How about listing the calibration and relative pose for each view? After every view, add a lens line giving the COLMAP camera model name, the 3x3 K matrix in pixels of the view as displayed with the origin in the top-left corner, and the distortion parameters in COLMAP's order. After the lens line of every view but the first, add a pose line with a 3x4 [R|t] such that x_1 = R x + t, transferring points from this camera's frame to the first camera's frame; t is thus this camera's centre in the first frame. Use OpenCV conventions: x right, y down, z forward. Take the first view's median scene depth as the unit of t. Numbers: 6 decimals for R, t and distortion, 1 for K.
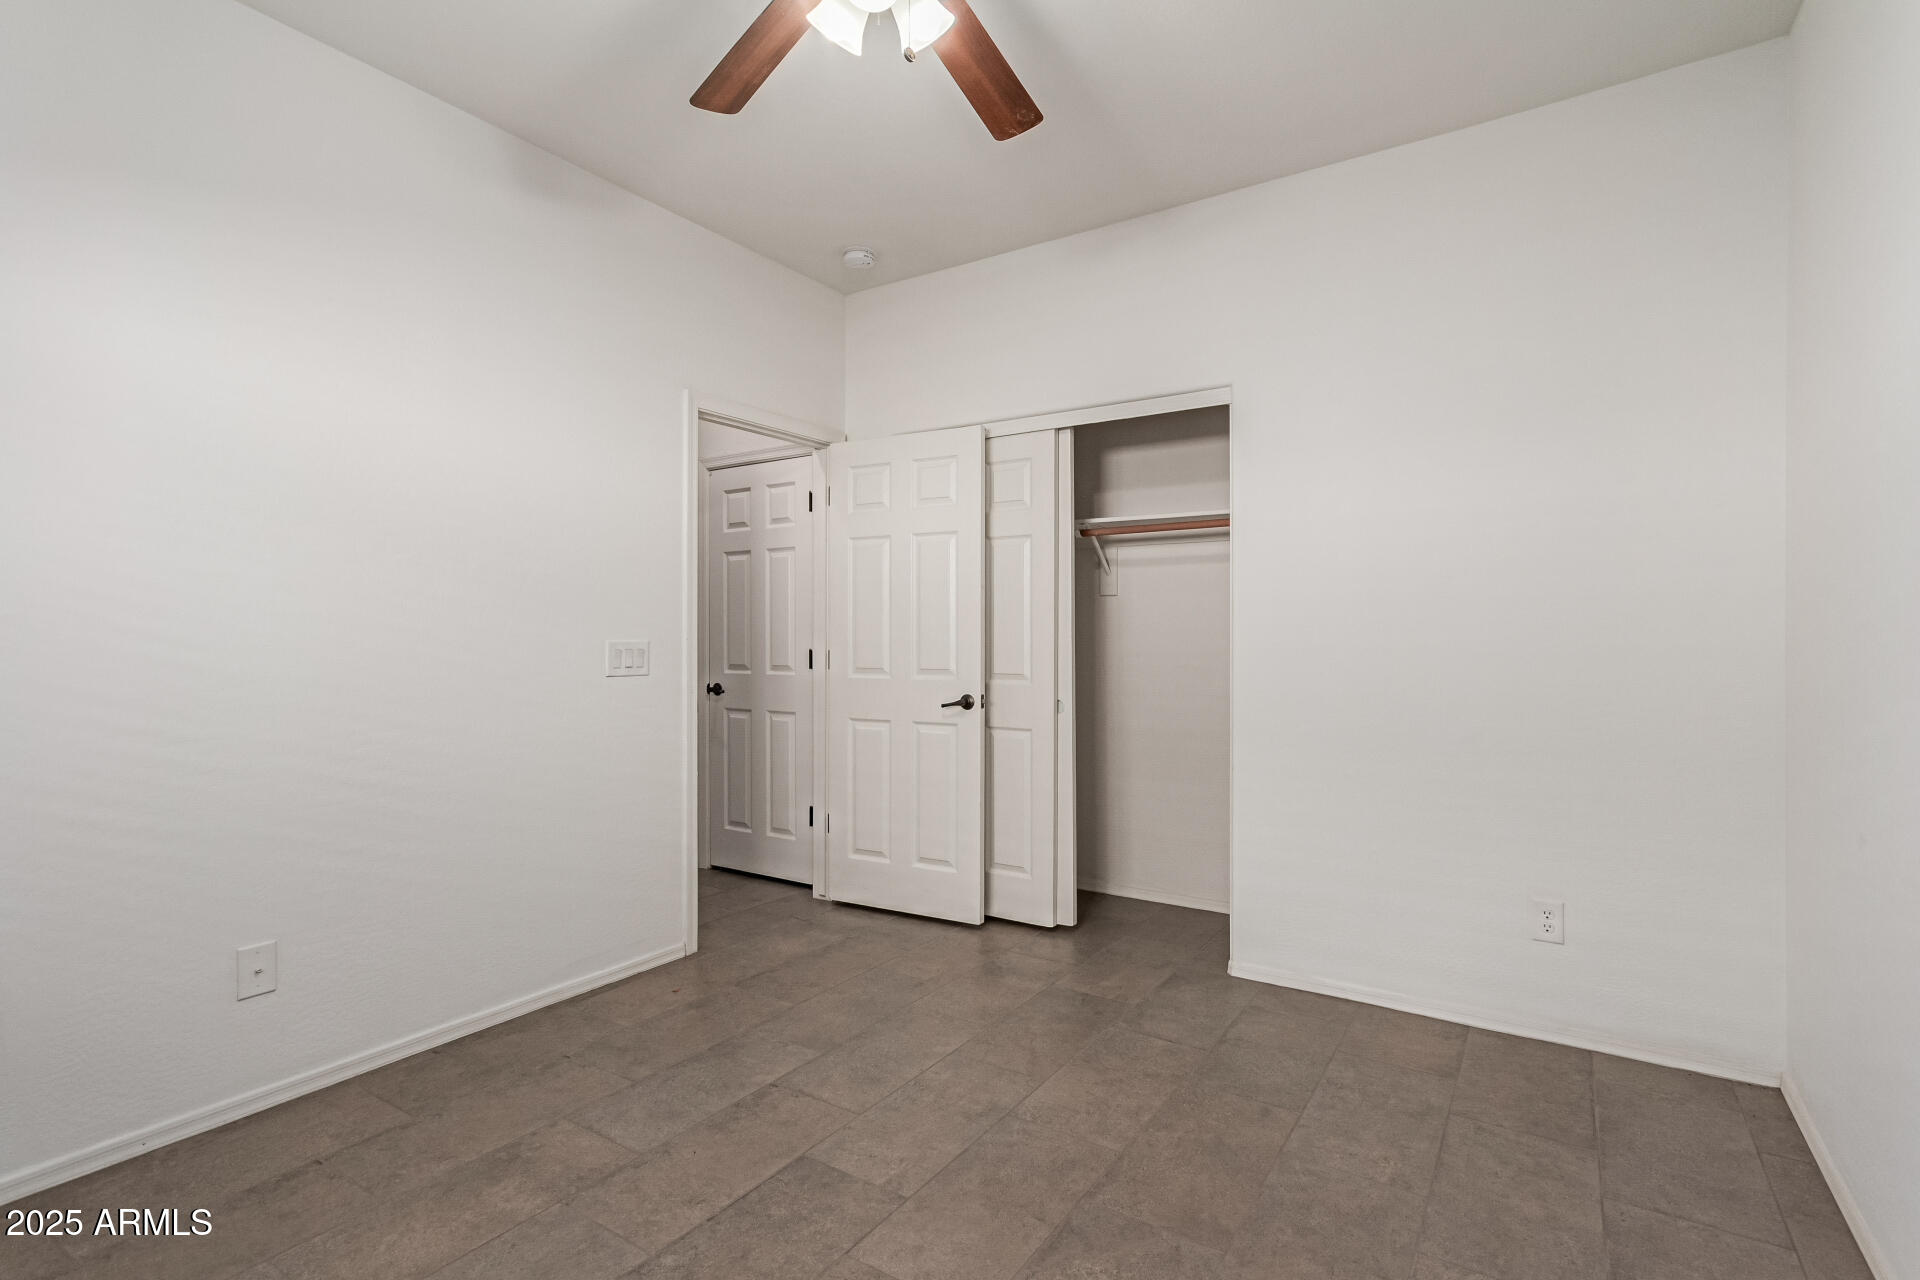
lens RADIAL K [[905.6, 0, 961.6], [0, 905.6, 642.0], [0, 0, 1]] dist [0.005153, -0.000522]
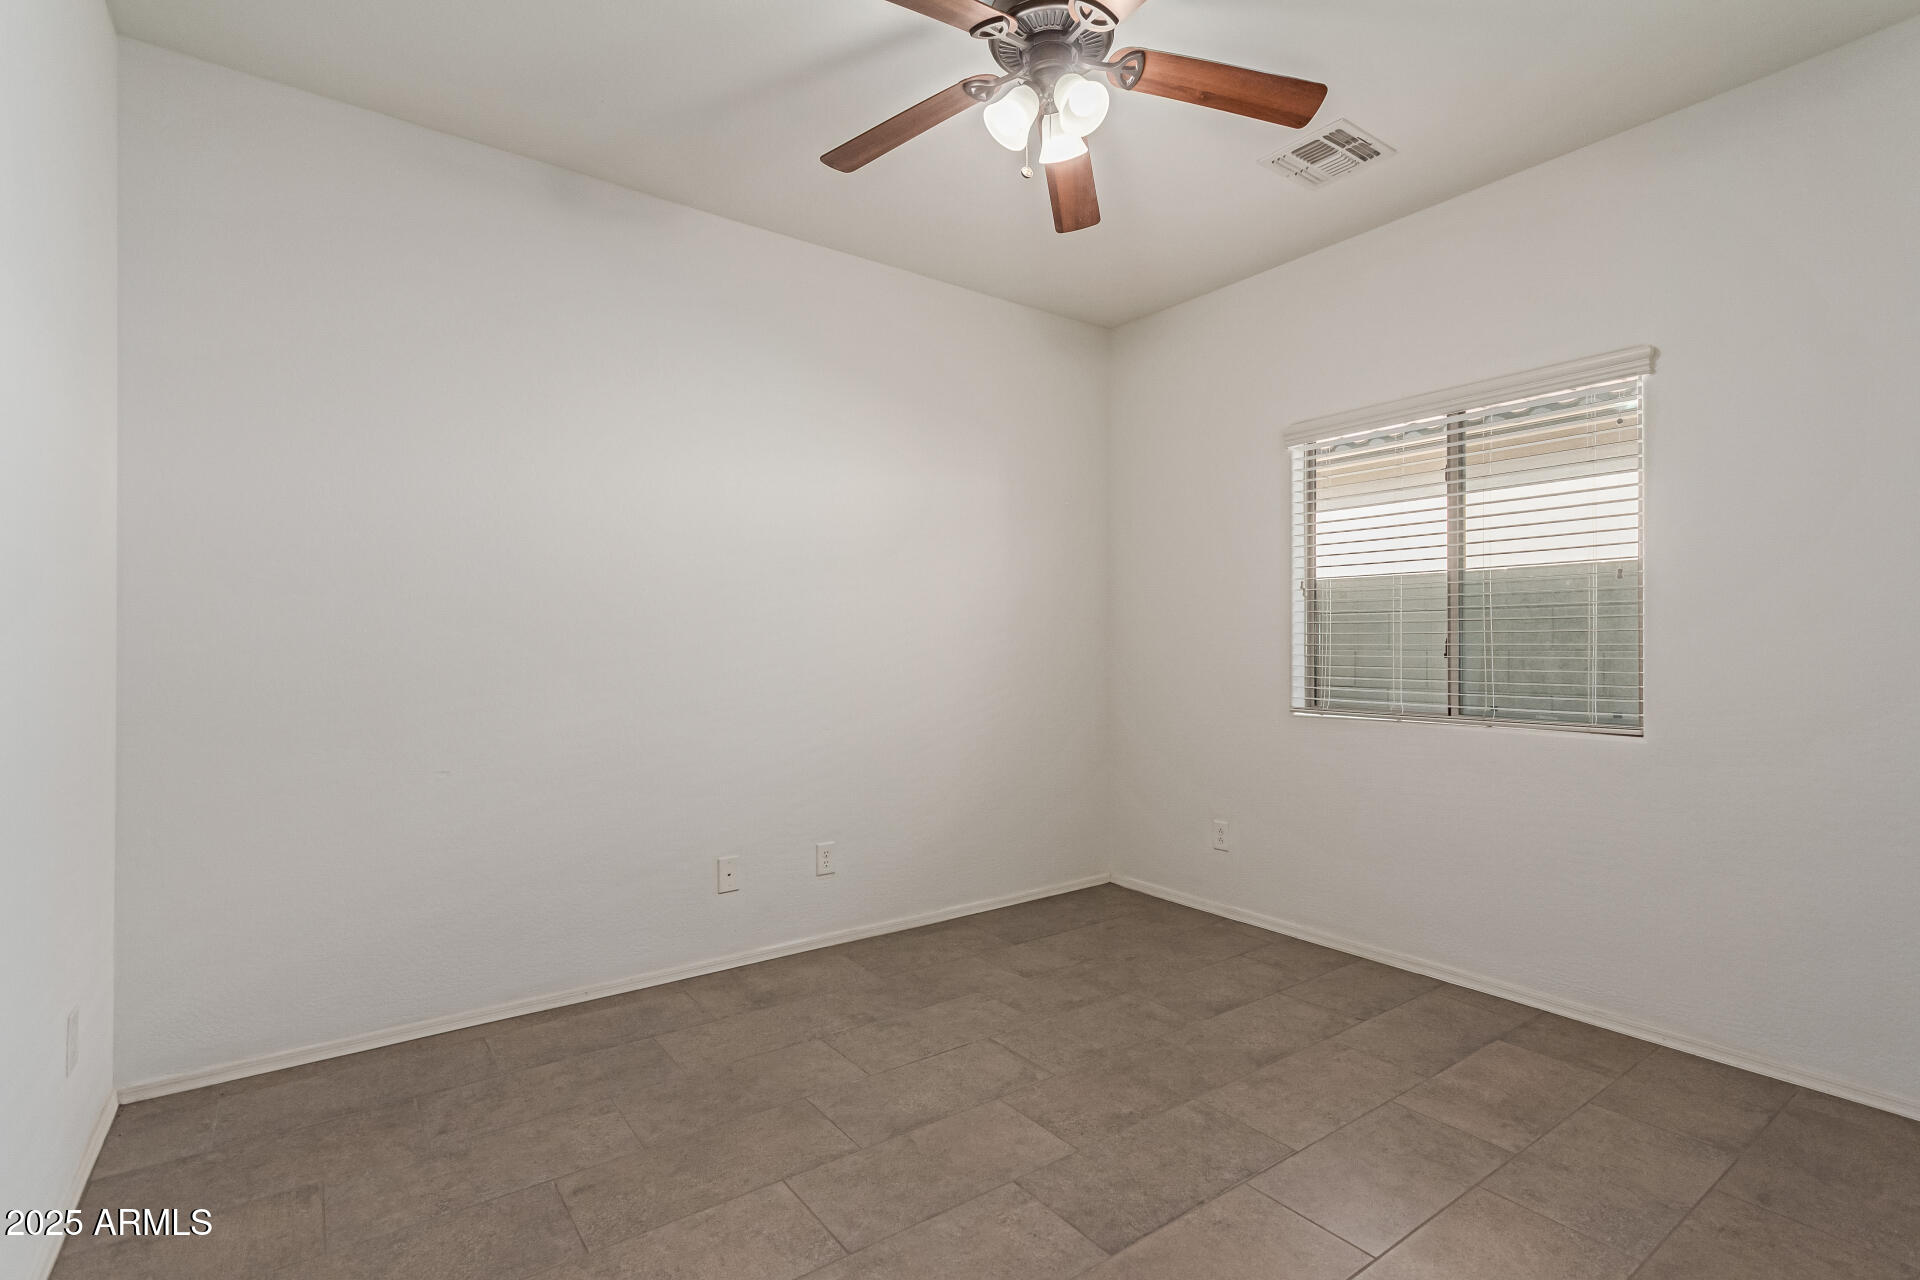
lens RADIAL K [[905.6, 0, 950.9], [0, 905.6, 641.0], [0, 0, 1]] dist [0.005153, -0.000522]
pose [[-0.933813, 0.002897, 0.357750, -0.360036], [0.000882, 0.999983, -0.005795, -0.005243], [-0.357760, -0.005096, -0.933799, 1.956899]]
